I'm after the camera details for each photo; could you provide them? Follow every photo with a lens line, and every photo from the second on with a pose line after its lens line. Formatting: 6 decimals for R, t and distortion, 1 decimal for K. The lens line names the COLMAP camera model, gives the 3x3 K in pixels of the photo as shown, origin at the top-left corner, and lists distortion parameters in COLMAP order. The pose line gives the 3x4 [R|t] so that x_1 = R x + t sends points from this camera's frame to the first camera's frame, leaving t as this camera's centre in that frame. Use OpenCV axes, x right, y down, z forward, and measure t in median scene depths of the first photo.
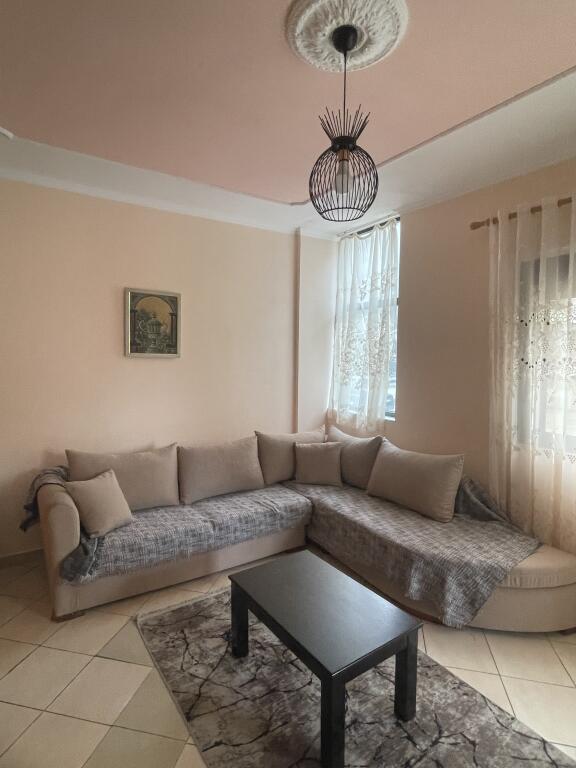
lens RADIAL K [[416.4, 0, 283.4], [0, 416.4, 384.3], [0, 0, 1]] dist [-0.002150, 0.002993]
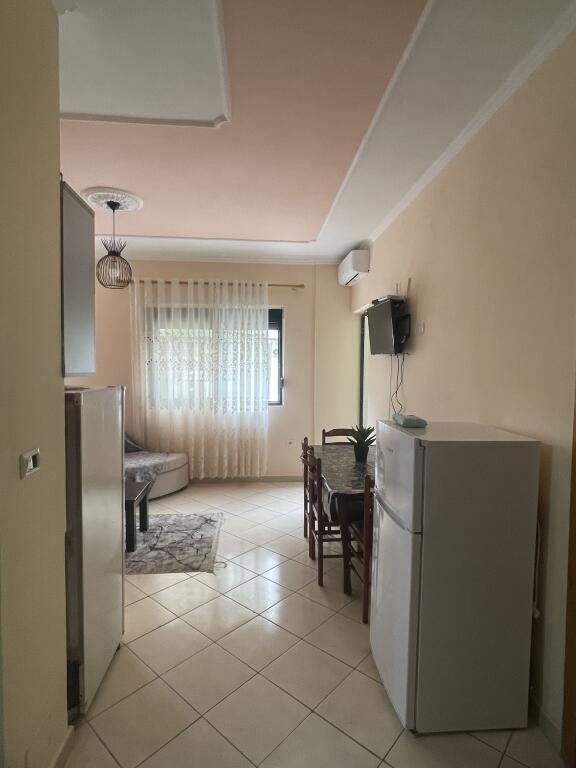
lens RADIAL K [[416.4, 0, 287.6], [0, 416.4, 386.2], [0, 0, 1]] dist [-0.002150, 0.002993]
pose [[0.483927, -0.046056, 0.873896, -0.738526], [0.052890, 0.998328, 0.023326, 0.046057], [-0.873509, 0.034933, 0.485553, -0.422068]]
